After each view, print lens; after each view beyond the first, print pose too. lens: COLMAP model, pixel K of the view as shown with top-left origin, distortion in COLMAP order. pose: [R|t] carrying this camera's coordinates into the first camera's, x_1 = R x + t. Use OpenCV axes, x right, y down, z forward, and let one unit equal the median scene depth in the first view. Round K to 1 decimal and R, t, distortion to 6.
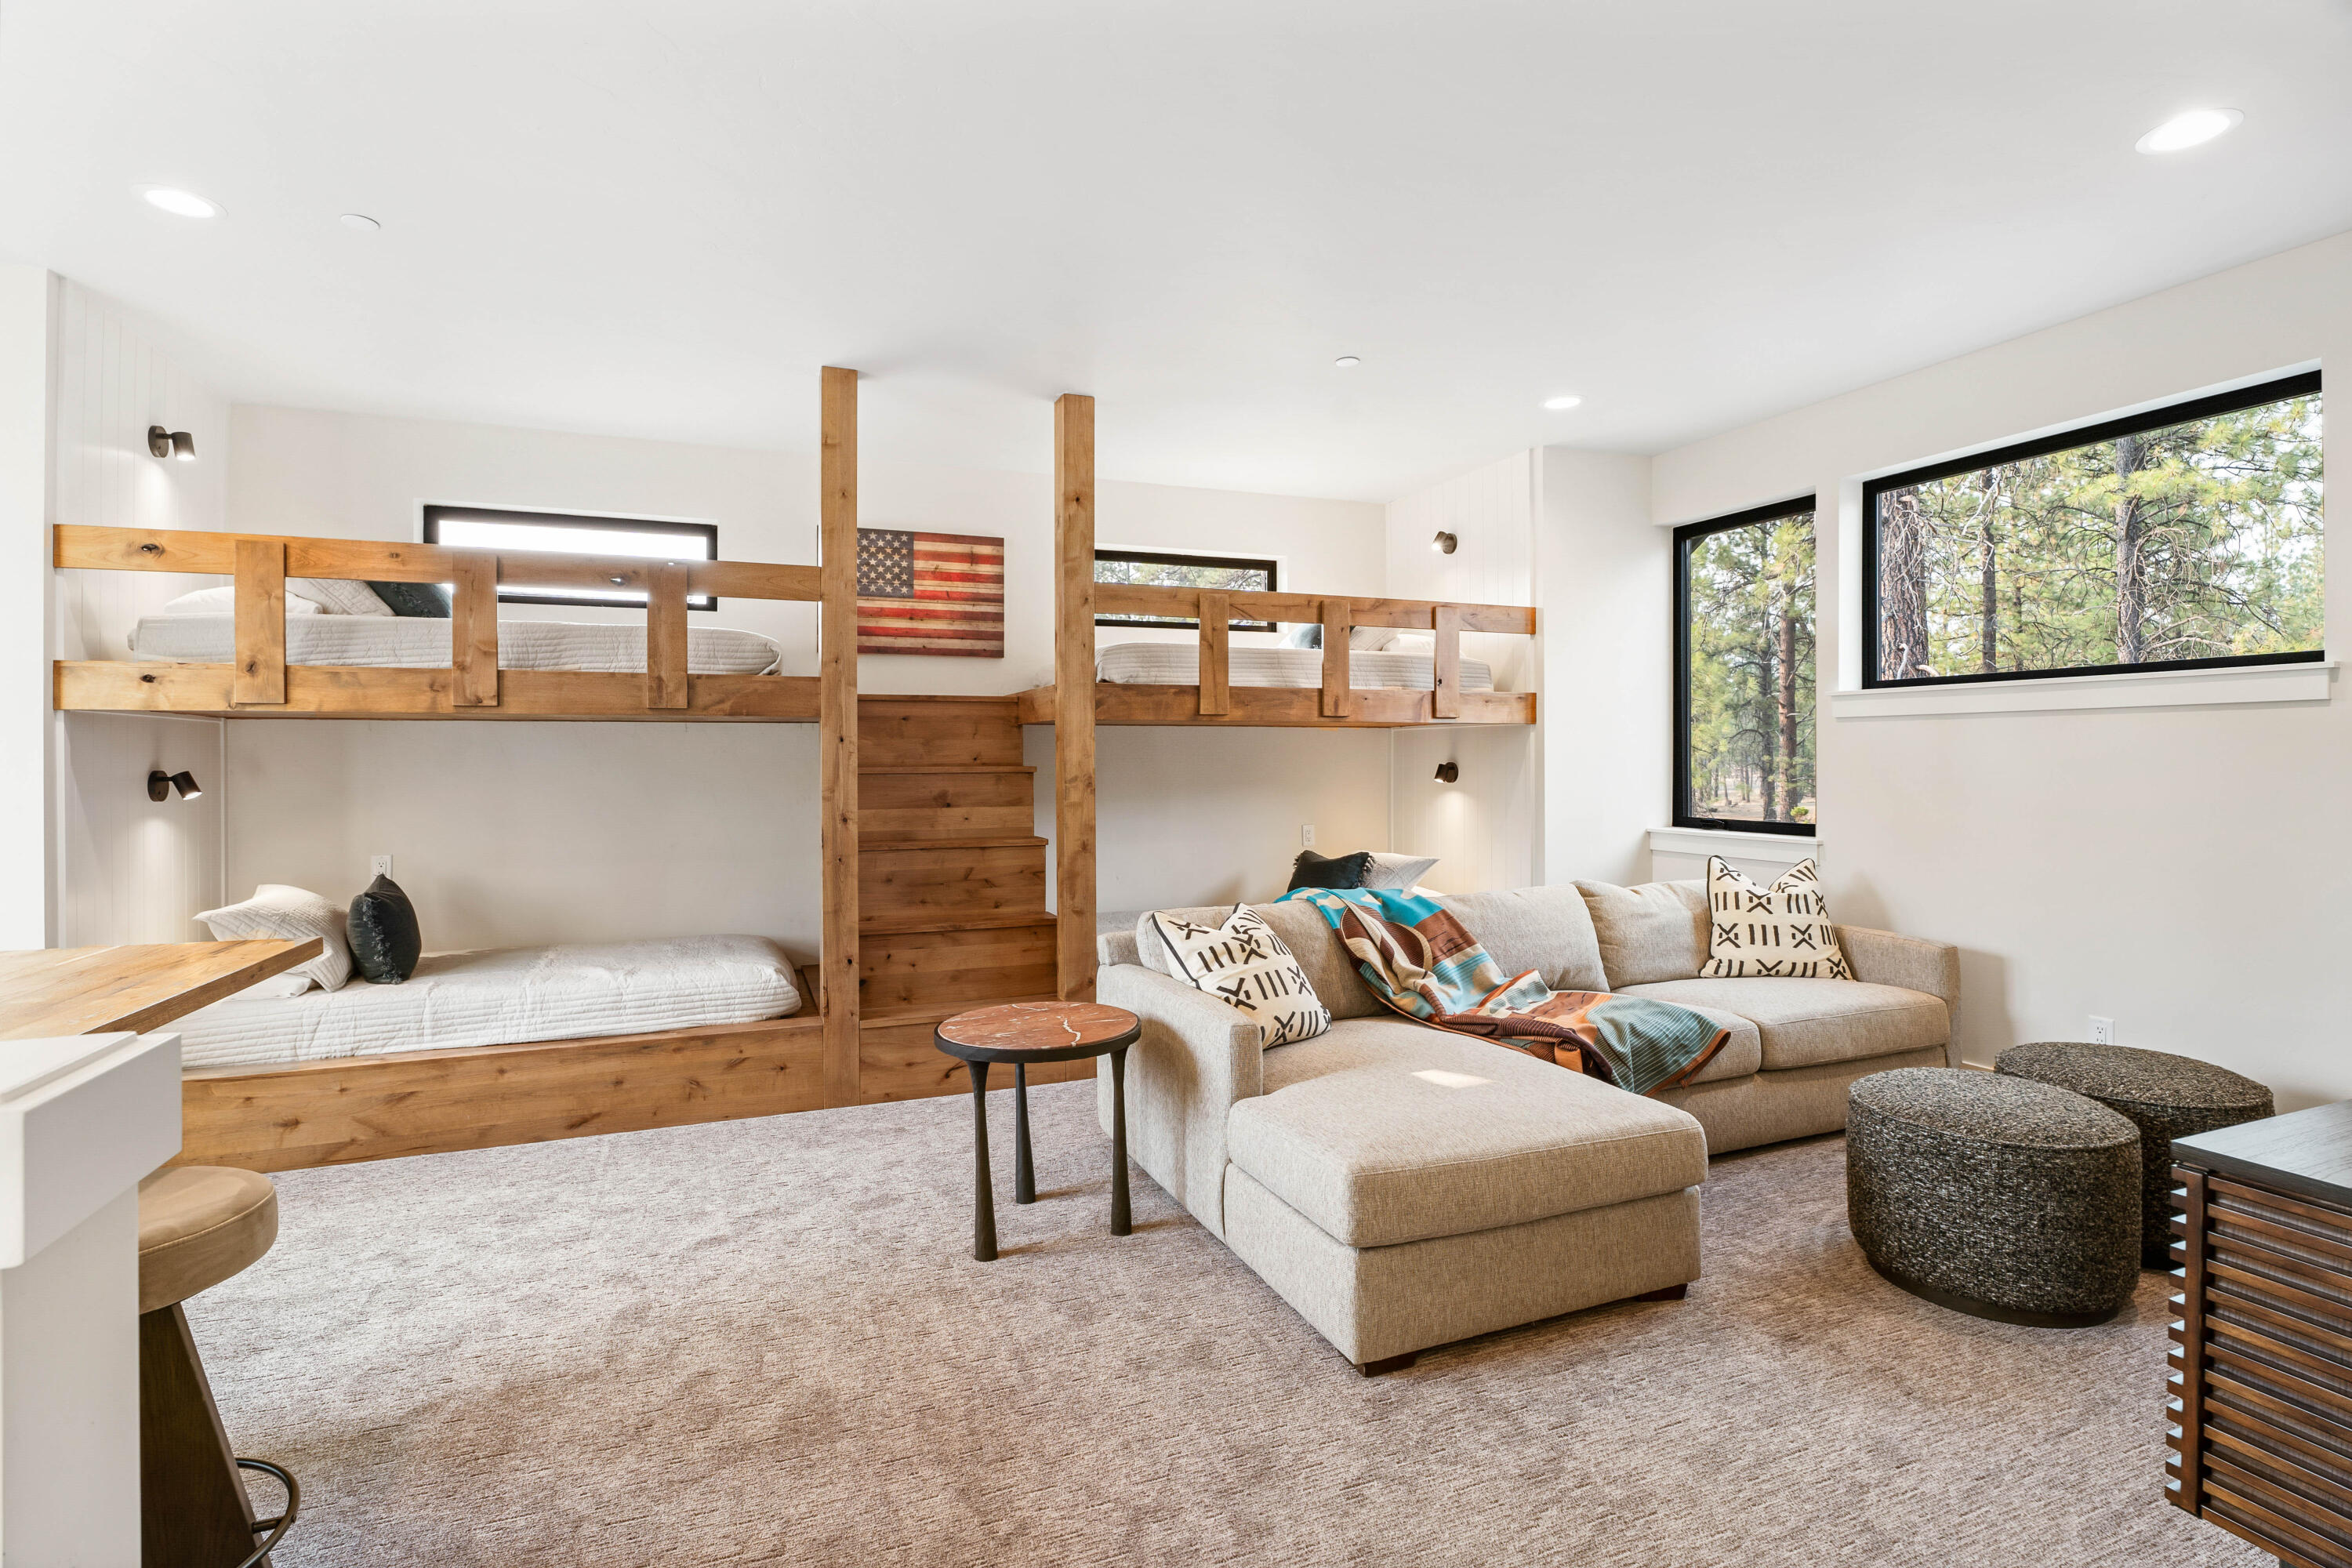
lens RADIAL K [[1130.7, 0, 1177.8], [0, 1130.7, 765.2], [0, 0, 1]] dist [-0.016306, -0.000051]
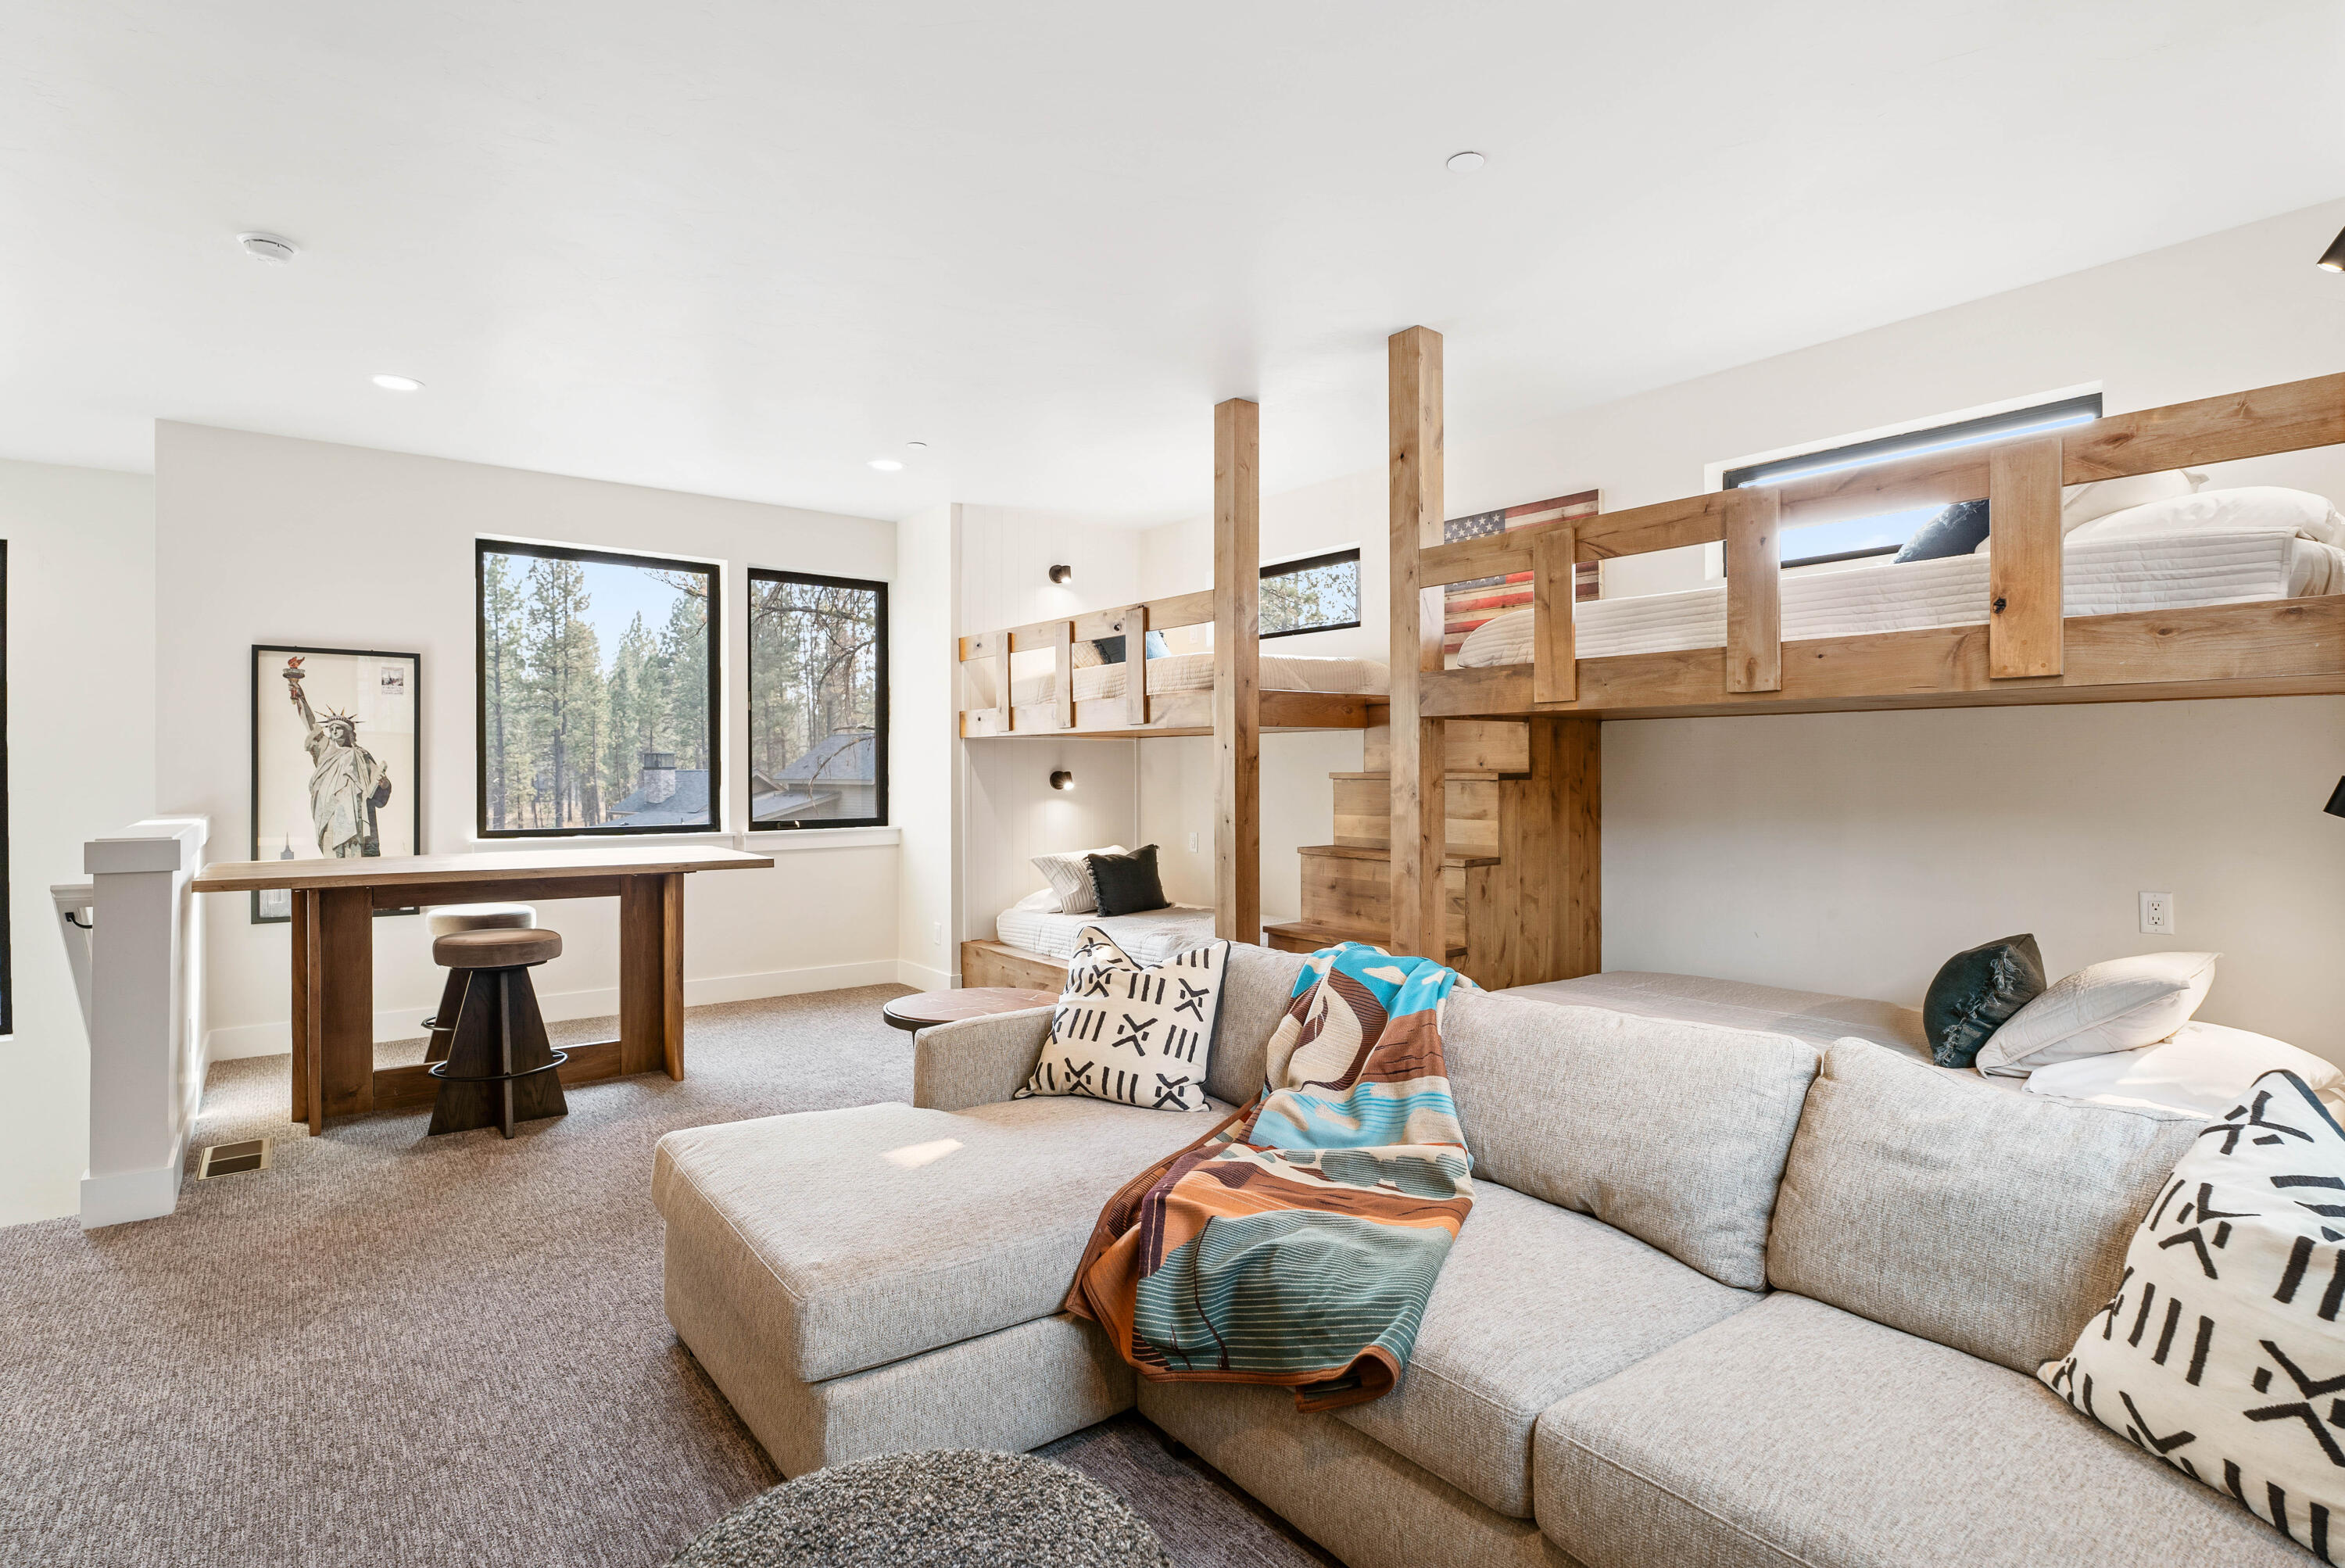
lens RADIAL K [[1172.0, 0, 1172.5], [0, 1172.0, 784.0], [0, 0, 1]] dist [-0.000424, -0.000103]
pose [[0.261231, 0.017838, -0.965112, 0.710746], [-0.003141, 0.999840, 0.017630, -0.006058], [0.965271, -0.001574, 0.261245, 0.604892]]
